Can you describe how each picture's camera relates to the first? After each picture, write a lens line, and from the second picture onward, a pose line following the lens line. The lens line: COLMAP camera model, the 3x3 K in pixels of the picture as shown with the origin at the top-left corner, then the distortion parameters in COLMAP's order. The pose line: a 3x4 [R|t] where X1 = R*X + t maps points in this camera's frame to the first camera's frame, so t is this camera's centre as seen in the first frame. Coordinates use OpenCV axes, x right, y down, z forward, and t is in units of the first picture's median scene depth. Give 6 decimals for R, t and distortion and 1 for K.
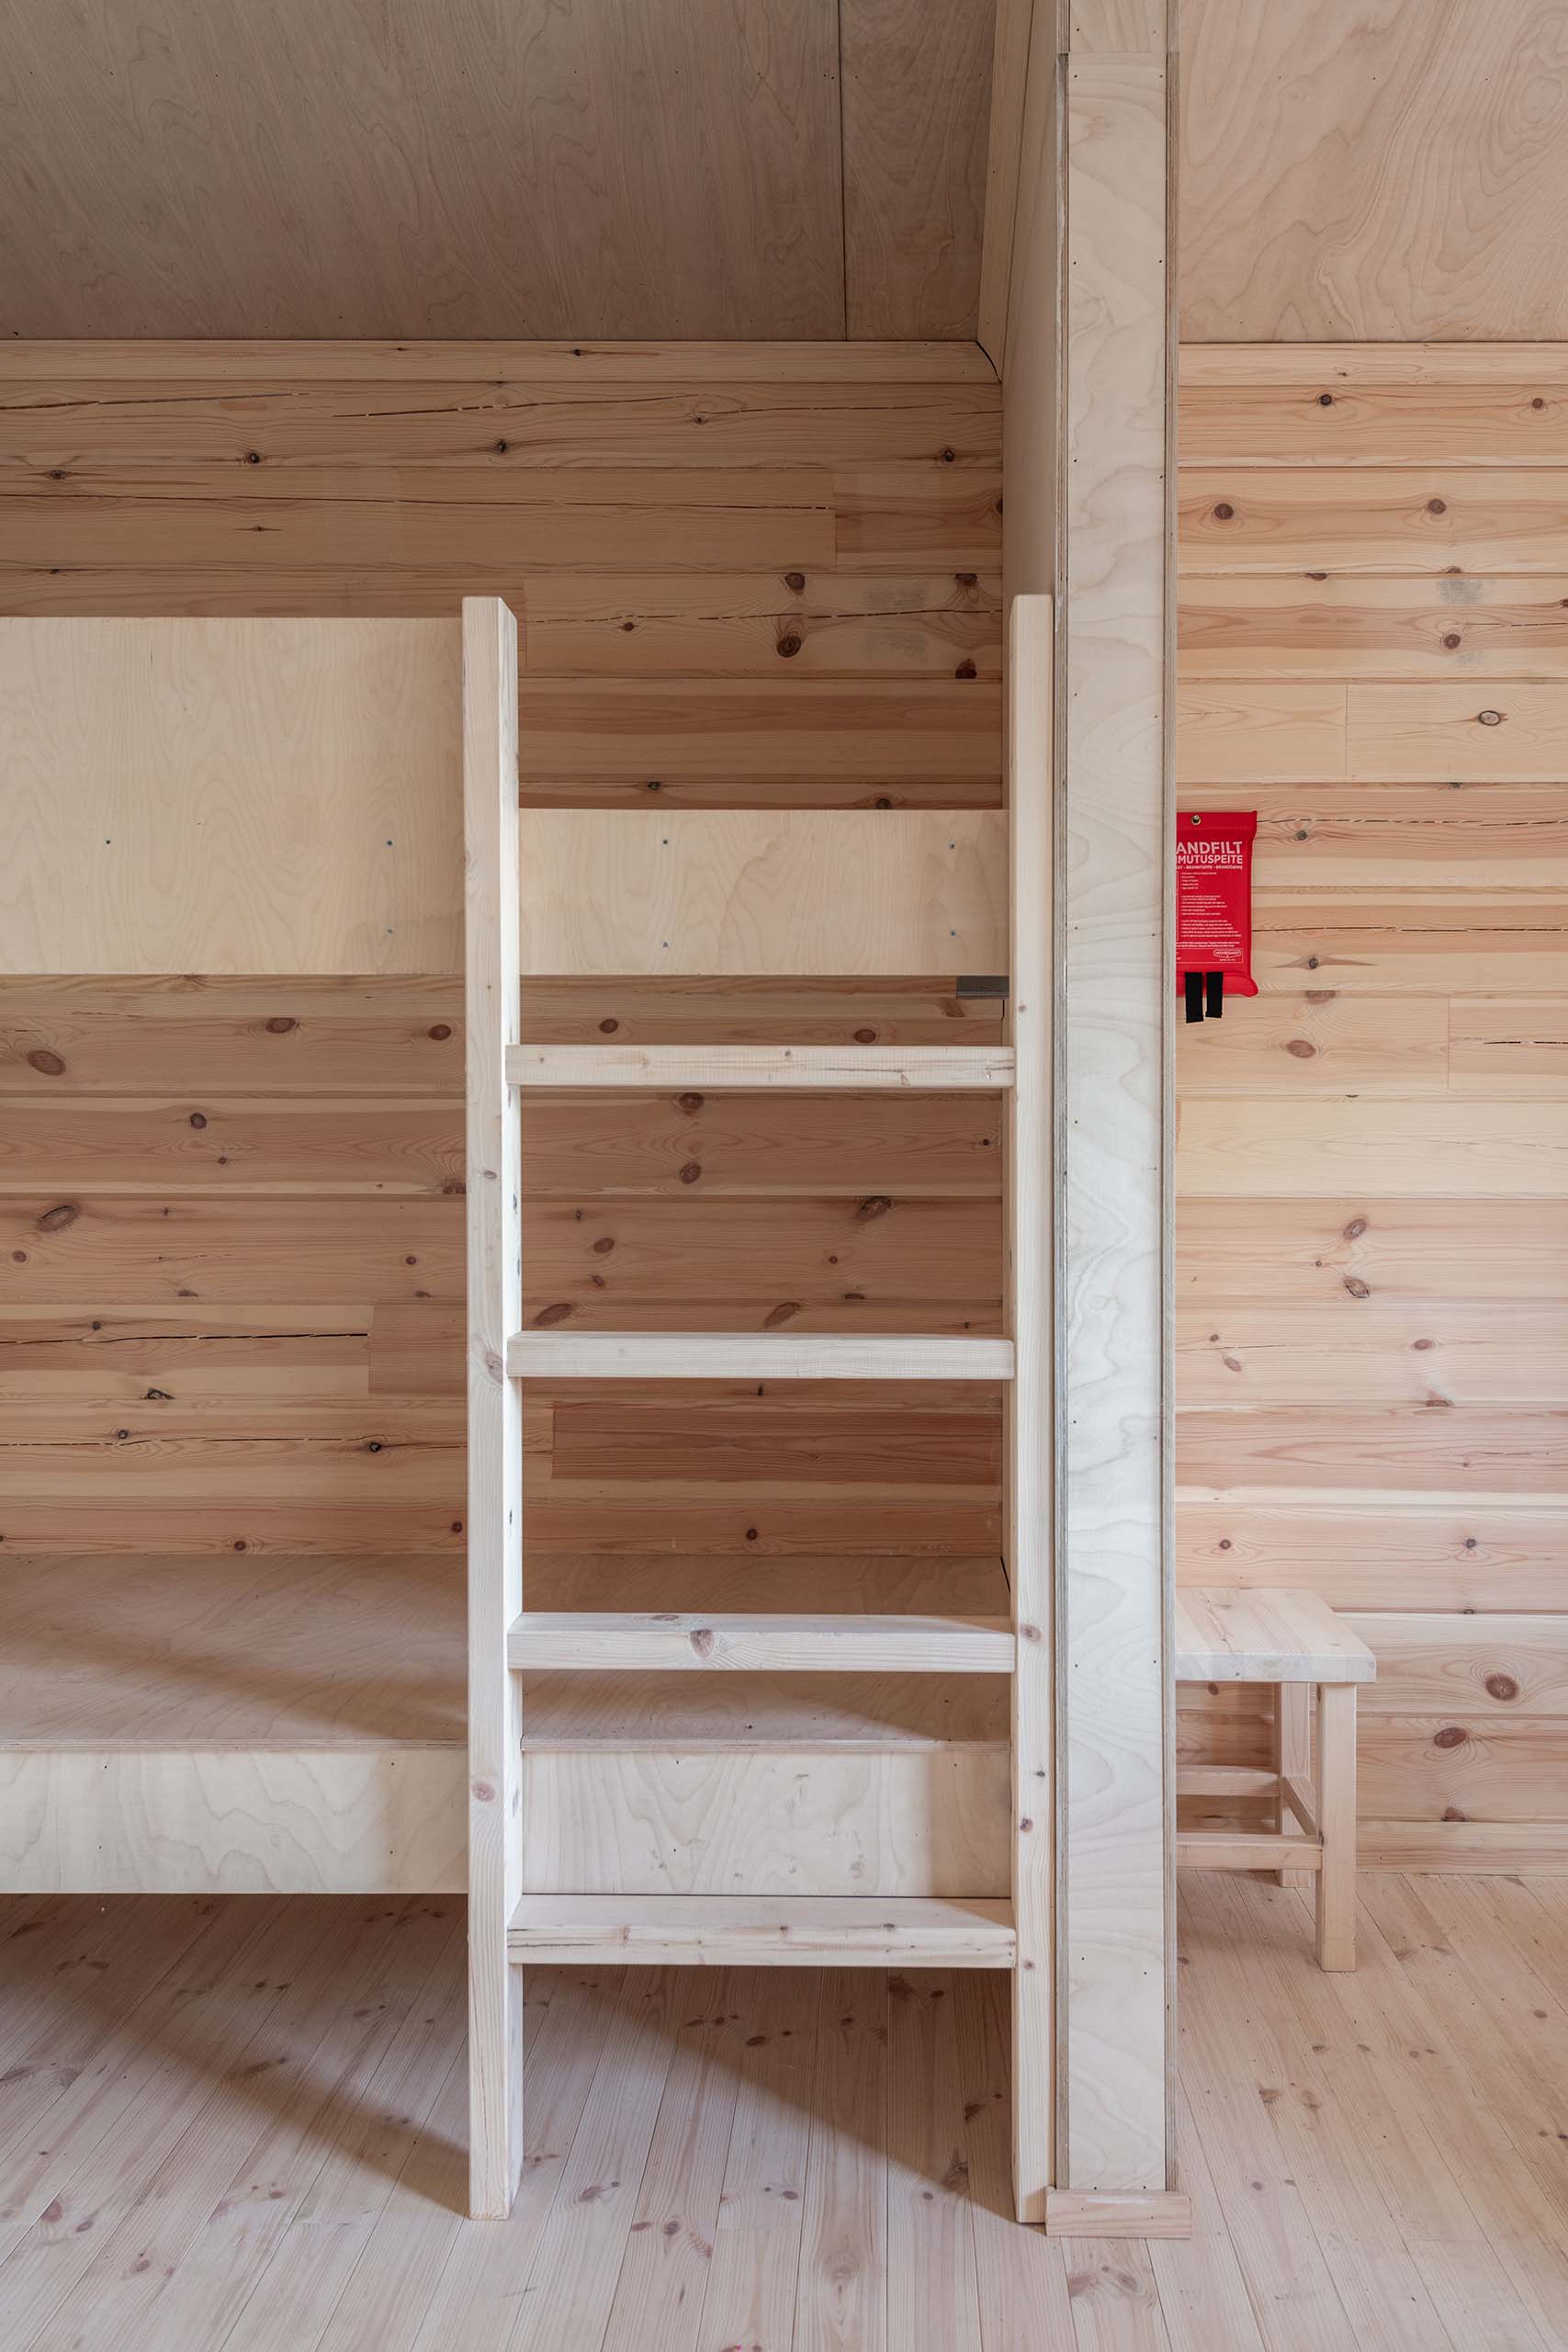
lens RADIAL K [[1754.6, 0, 784.0], [0, 1754.6, 1176.0], [0, 0, 1]] dist [0.018256, -0.006011]
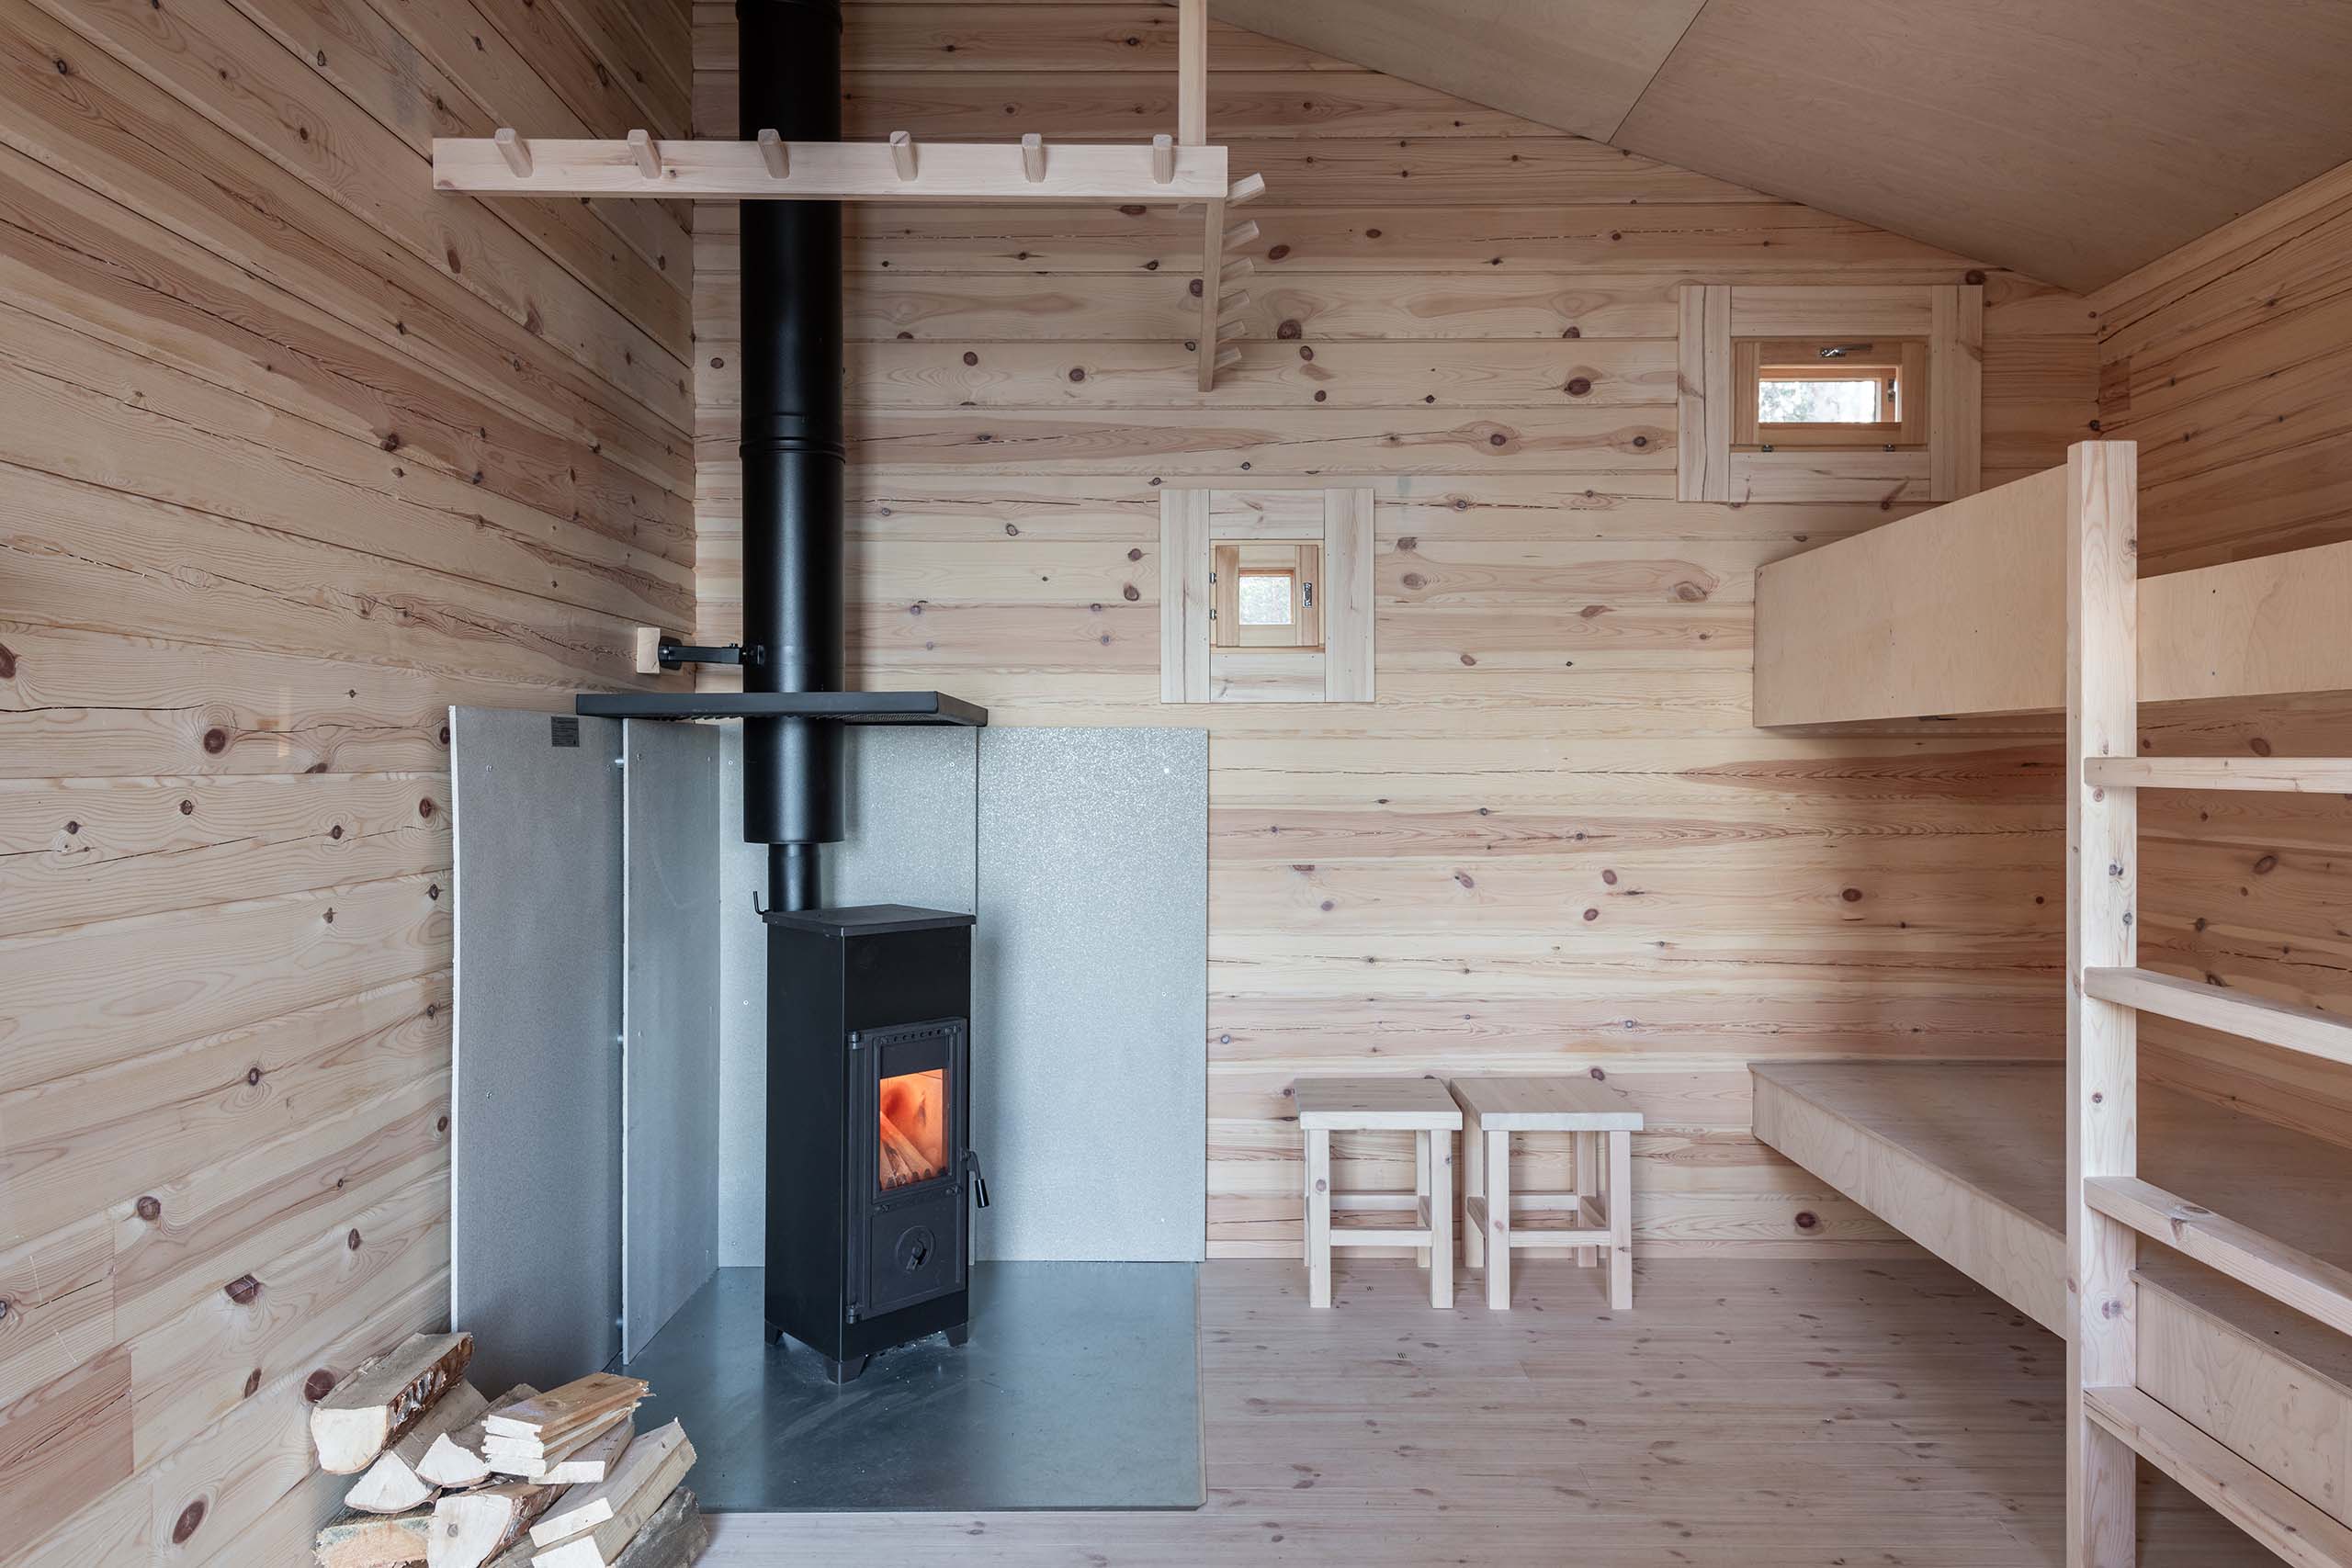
lens RADIAL K [[1467.3, 0, 1226.3], [0, 1467.3, 756.2], [0, 0, 1]] dist [0.031720, -0.030665]
pose [[0.042617, -0.004788, -0.999080, 0.951428], [-0.016567, 0.999848, -0.005498, -0.055296], [0.998954, 0.016786, 0.042531, 0.252629]]
